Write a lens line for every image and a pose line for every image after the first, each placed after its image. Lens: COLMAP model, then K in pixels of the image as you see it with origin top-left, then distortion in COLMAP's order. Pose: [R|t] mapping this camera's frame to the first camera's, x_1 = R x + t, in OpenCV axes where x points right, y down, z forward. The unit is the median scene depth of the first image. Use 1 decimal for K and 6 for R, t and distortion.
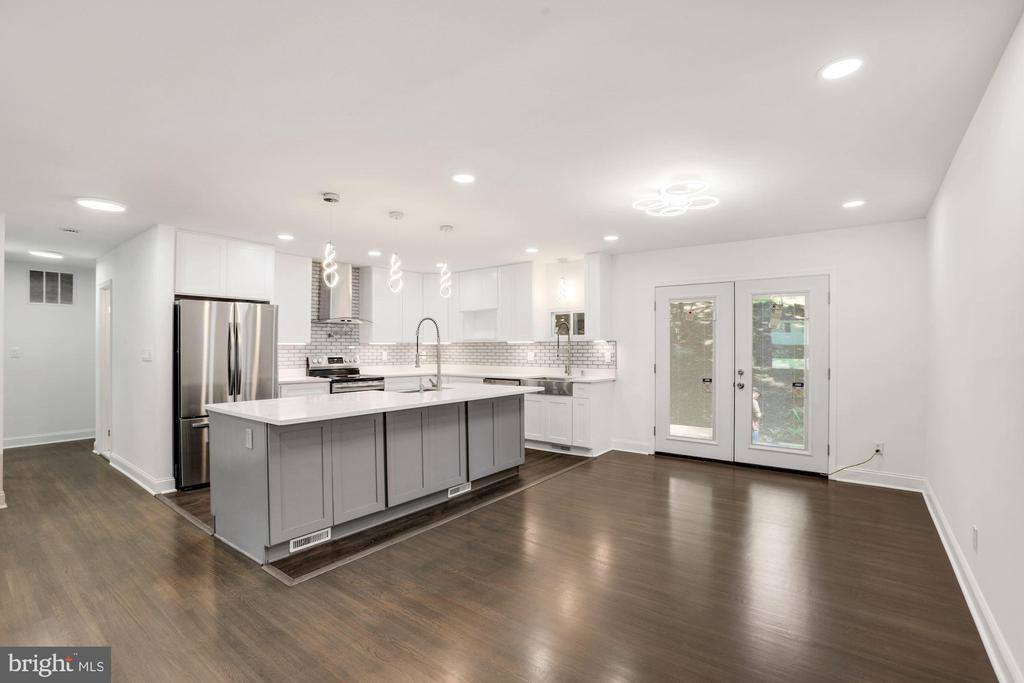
lens RADIAL K [[461.0, 0, 519.1], [0, 461.0, 341.8], [0, 0, 1]] dist [-0.063723, 0.008447]
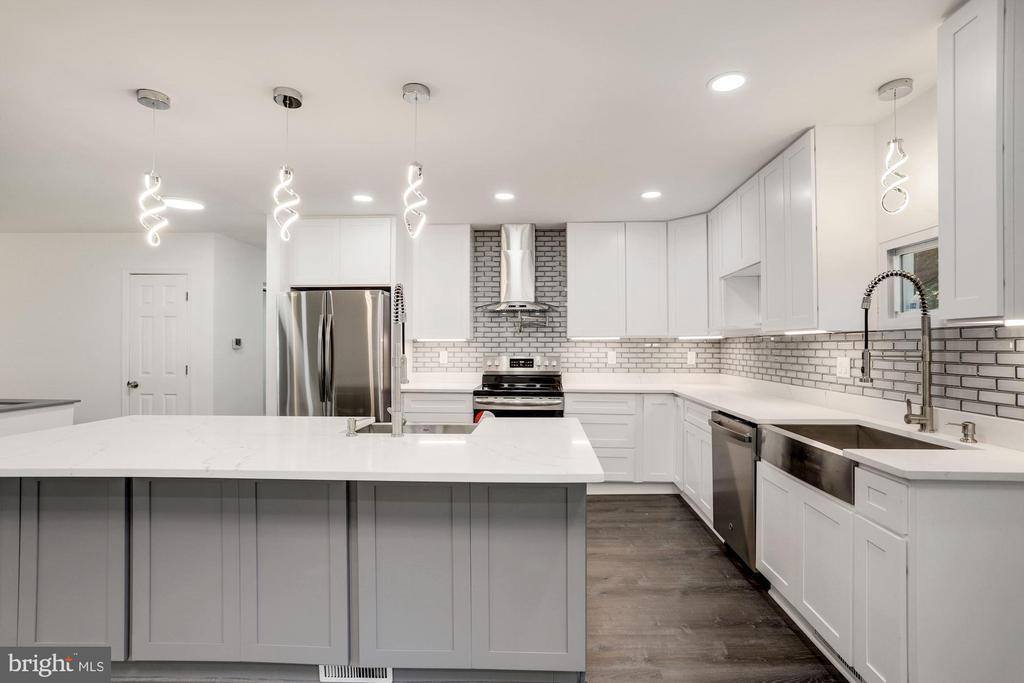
lens RADIAL K [[461.0, 0, 536.1], [0, 461.0, 355.4], [0, 0, 1]] dist [-0.063723, 0.008447]
pose [[0.579177, 0.019662, -0.814964, 0.252664], [0.010095, 0.999459, 0.031288, 0.008016], [0.815139, -0.026348, 0.578666, 0.744667]]
